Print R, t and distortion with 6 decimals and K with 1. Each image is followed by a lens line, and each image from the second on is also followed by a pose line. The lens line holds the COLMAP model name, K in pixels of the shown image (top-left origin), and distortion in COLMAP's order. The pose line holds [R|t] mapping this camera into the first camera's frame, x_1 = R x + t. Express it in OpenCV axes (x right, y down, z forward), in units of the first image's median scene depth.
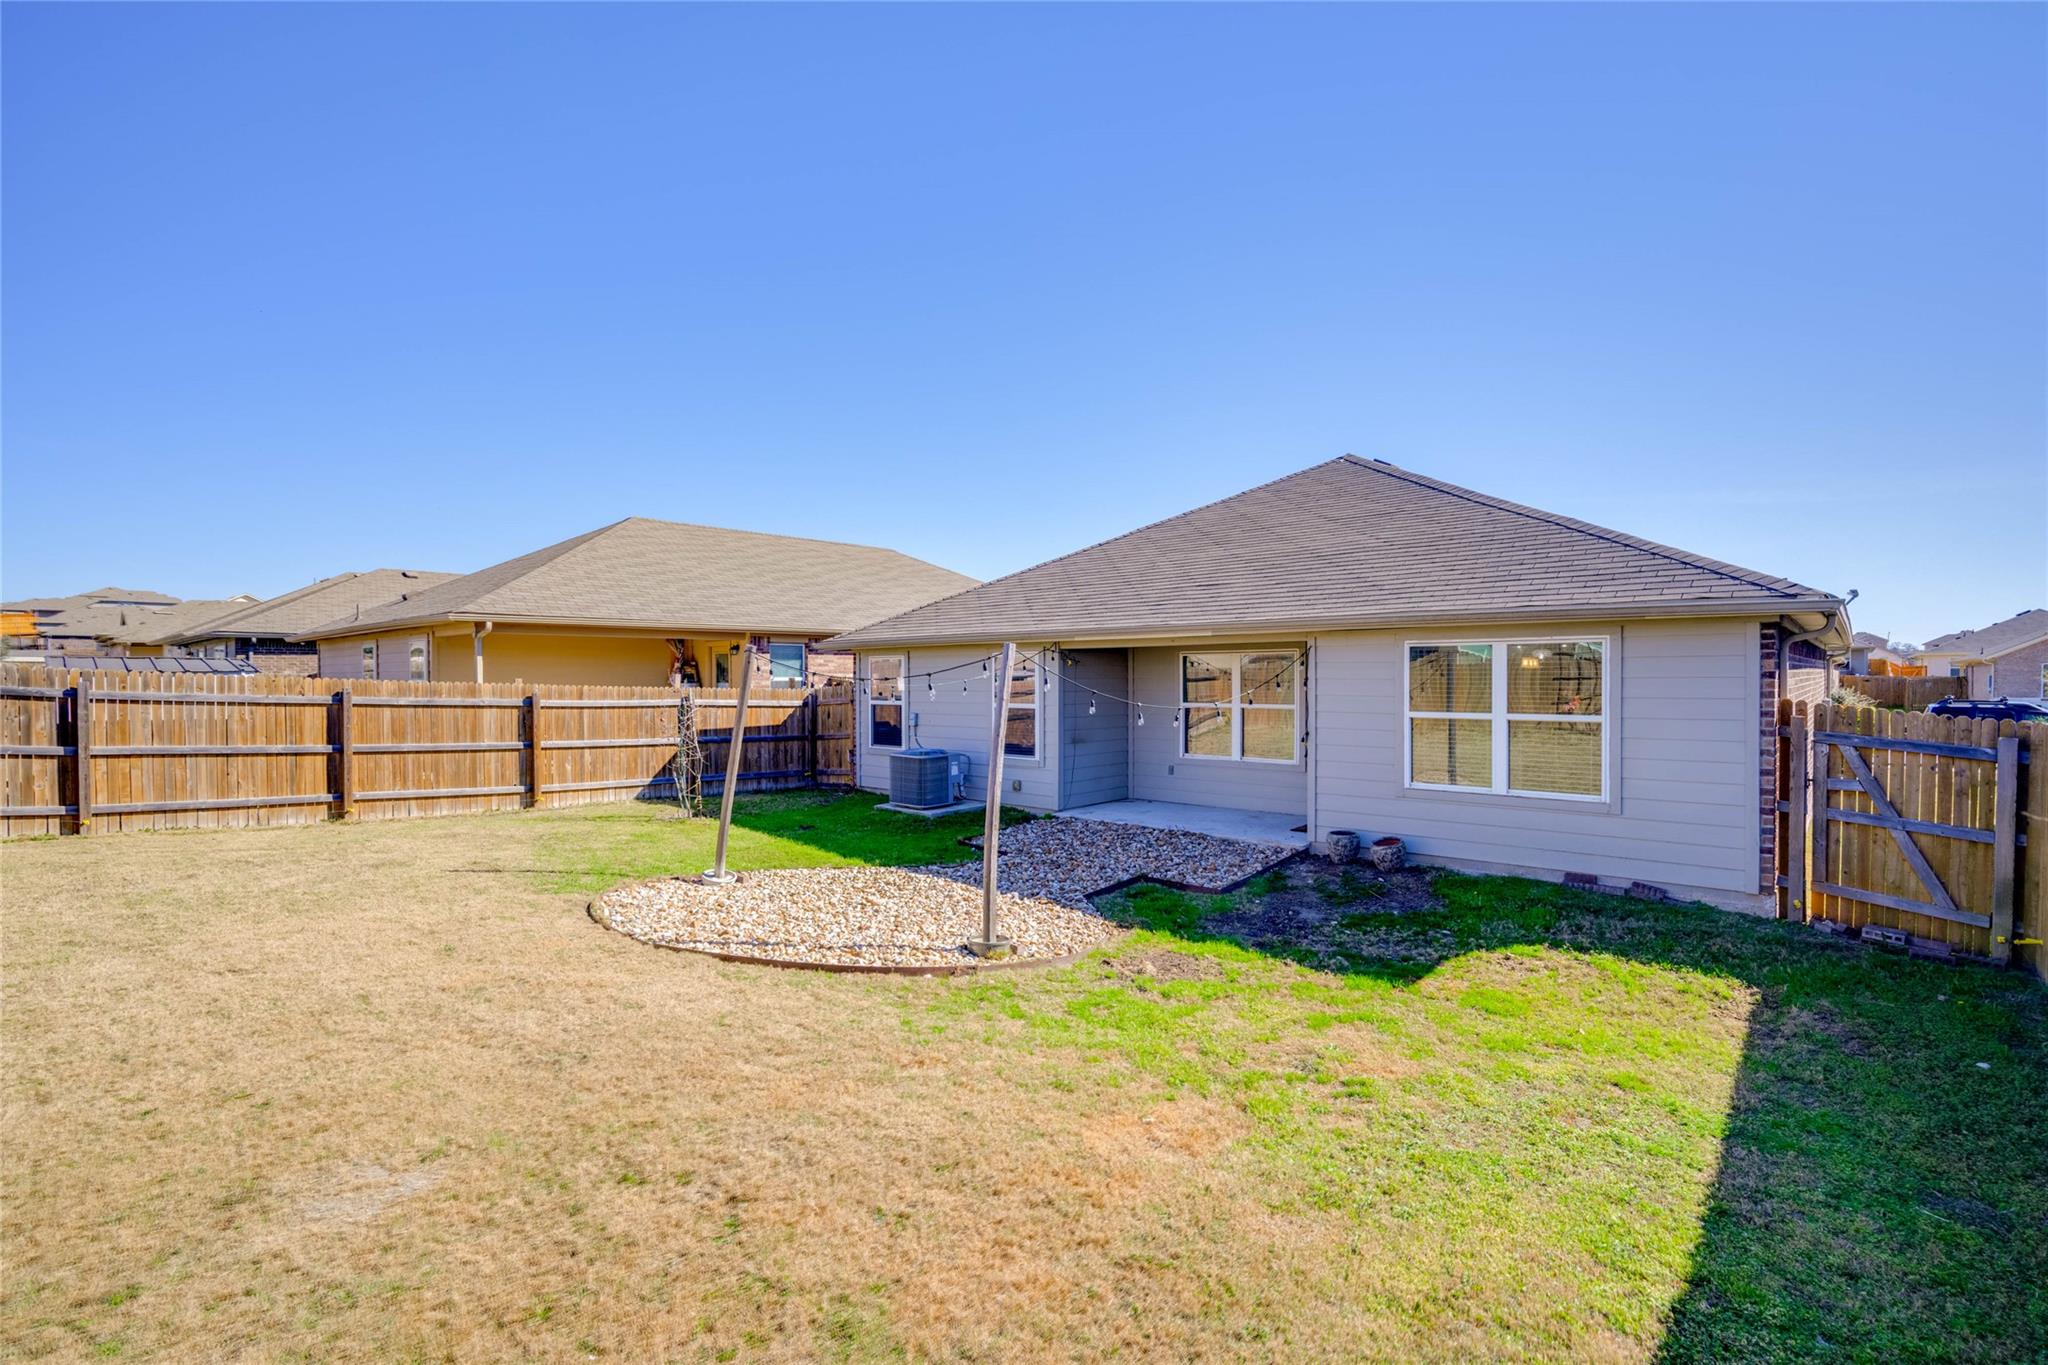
lens RADIAL K [[925.8, 0, 1024.0], [0, 925.8, 682.5], [0, 0, 1]] dist [-0.001652, -0.000109]
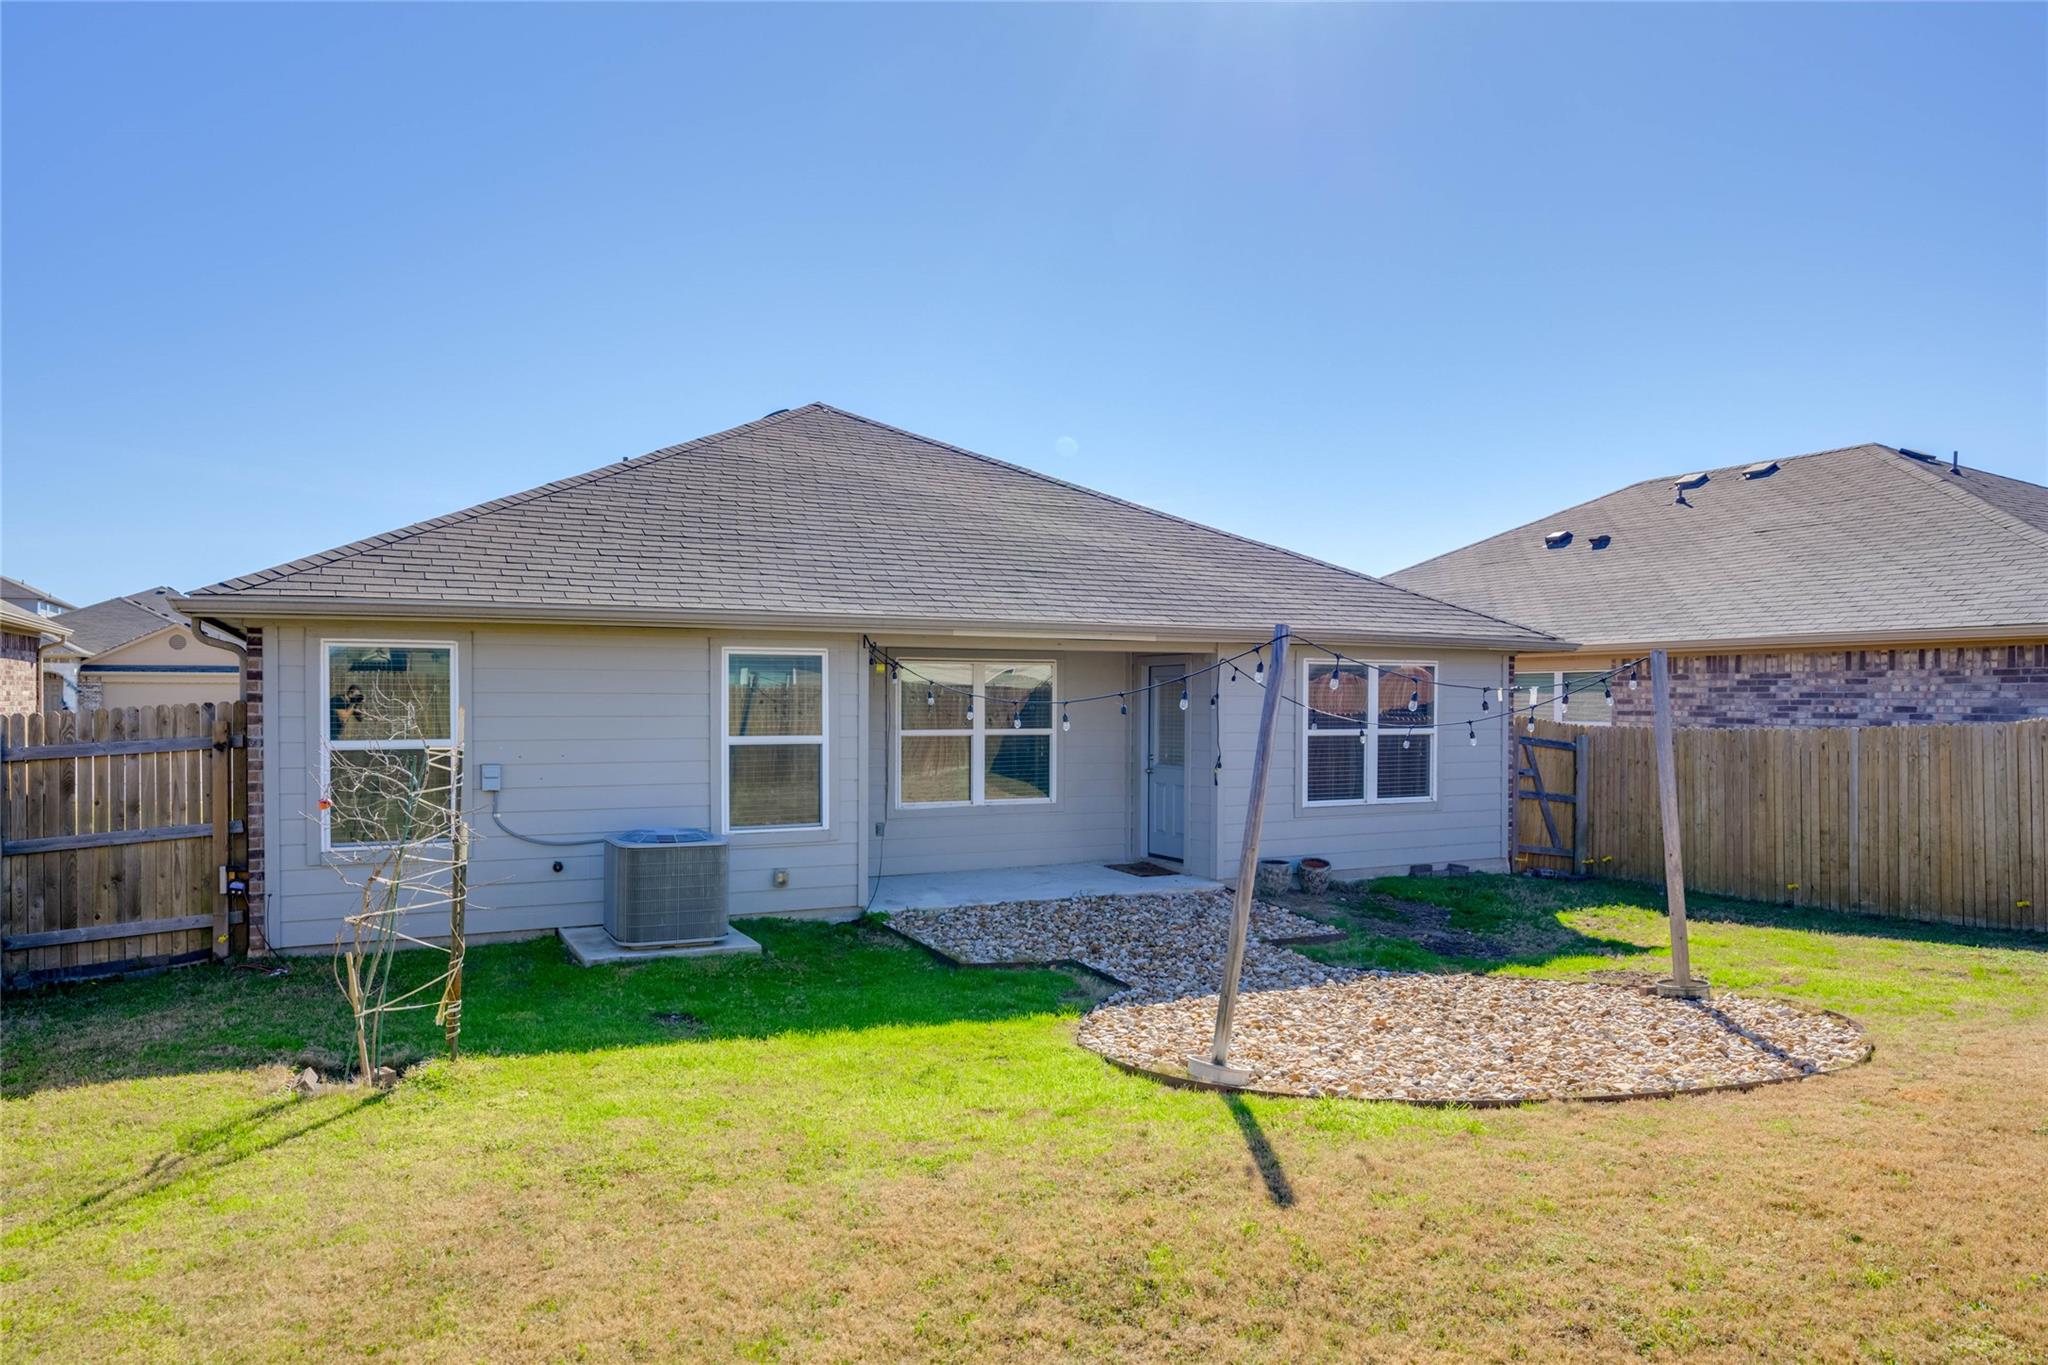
lens RADIAL K [[1285.6, 0, 982.0], [0, 1285.6, 716.7], [0, 0, 1]] dist [-0.003670, -0.001169]
pose [[0.368547, -0.003538, 0.929602, -0.715011], [0.003984, 0.999990, 0.002227, 0.009389], [-0.929600, 0.002883, 0.368558, 0.591682]]
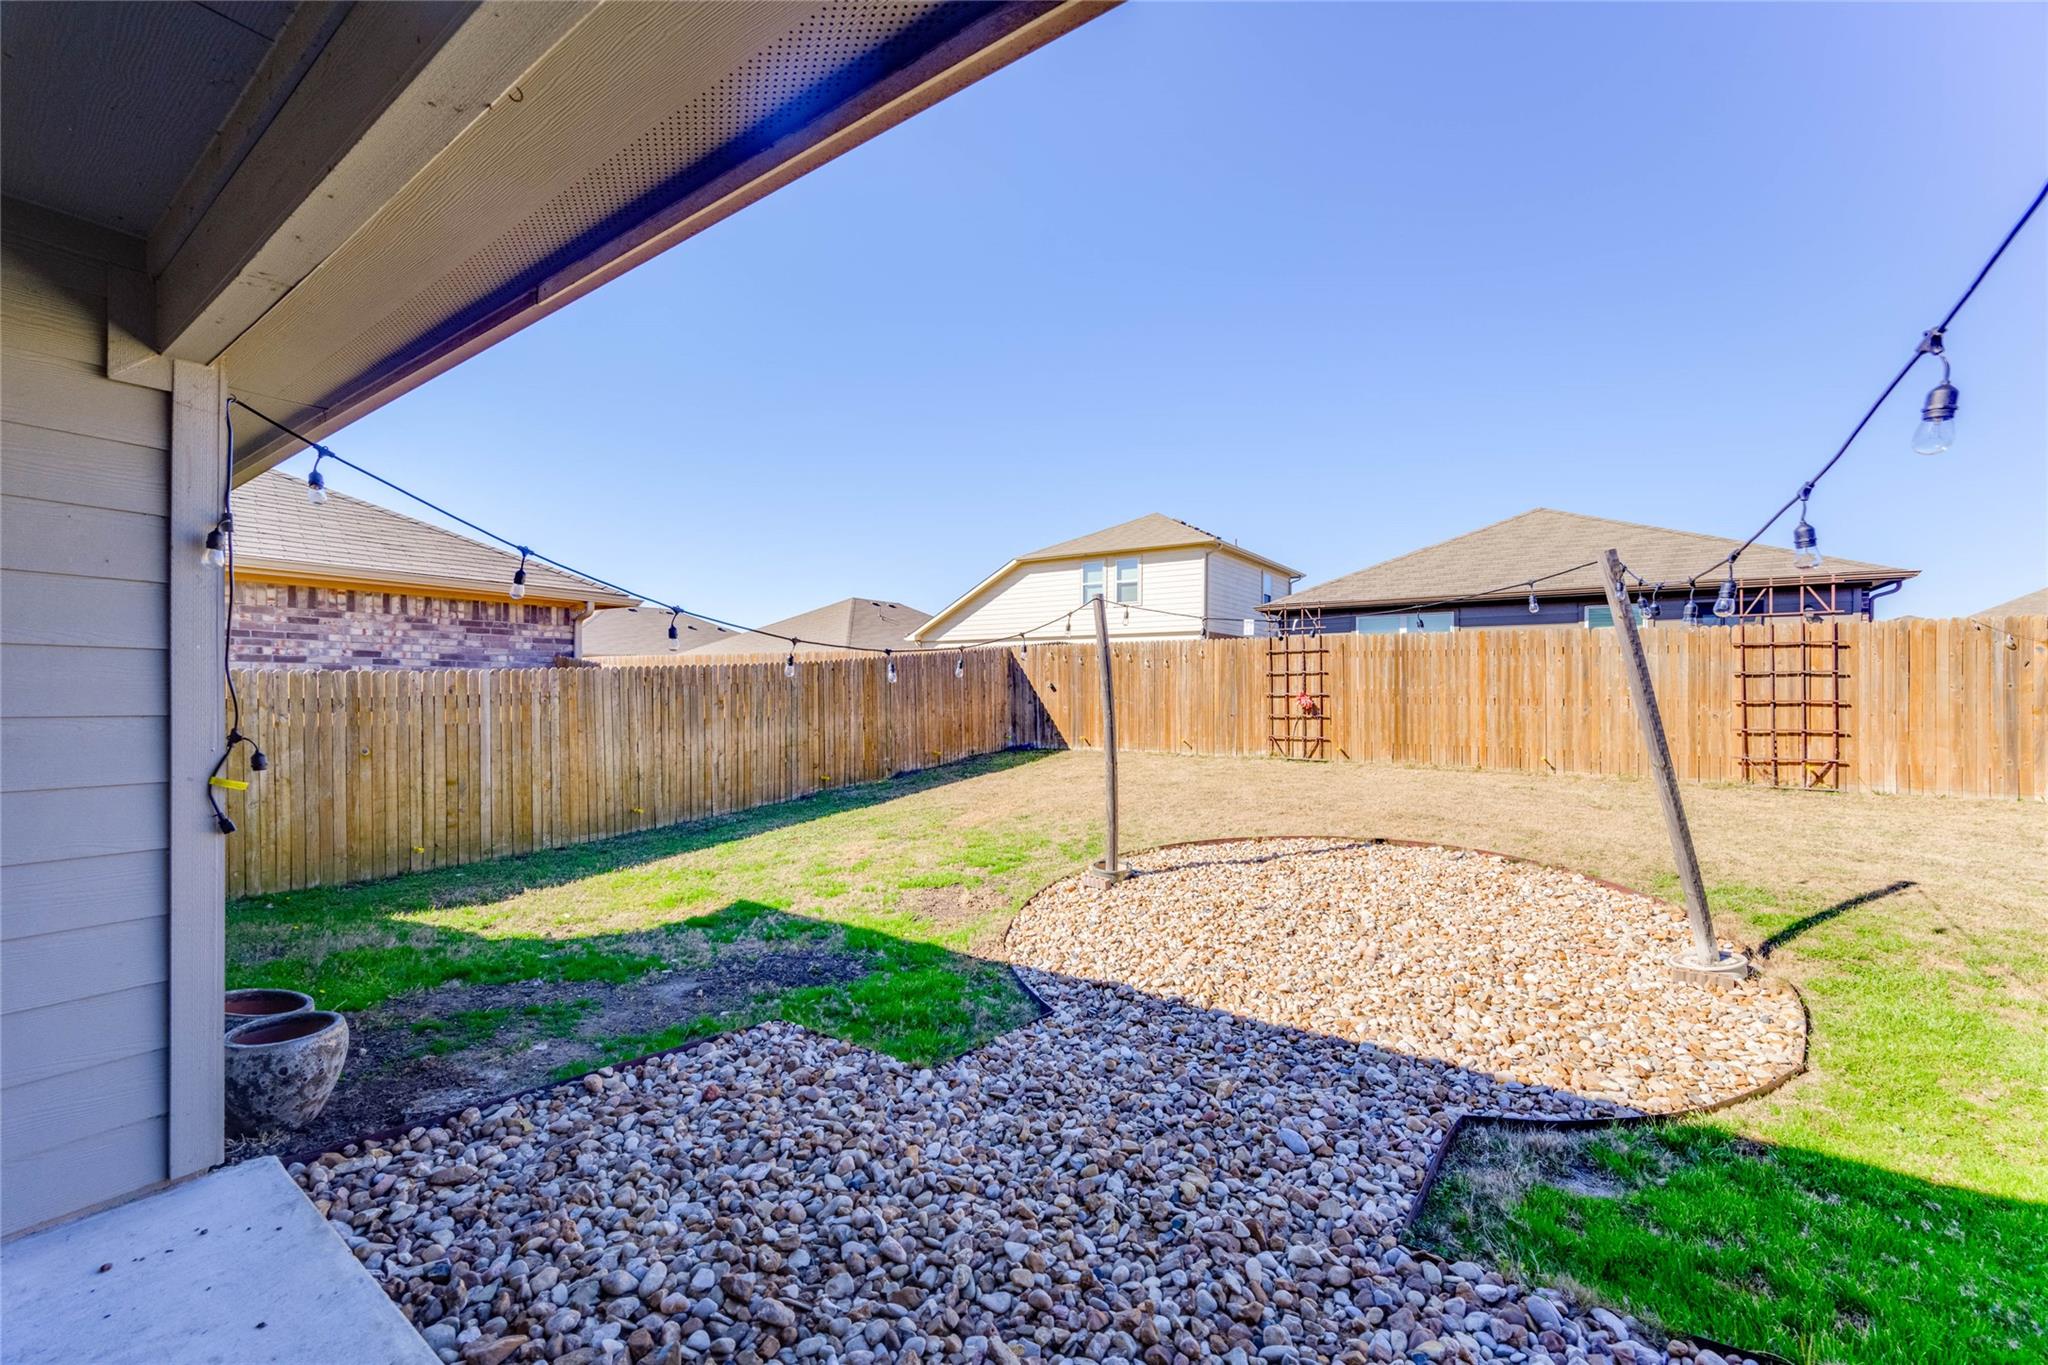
lens RADIAL K [[813.6, 0, 1033.5], [0, 813.6, 686.4], [0, 0, 1]] dist [-0.000651, -0.000201]
pose [[-0.988643, 0.000186, -0.150282, 0.099861], [-0.000414, 0.999992, 0.003960, 0.031282], [0.150281, 0.003977, -0.988635, 0.981182]]
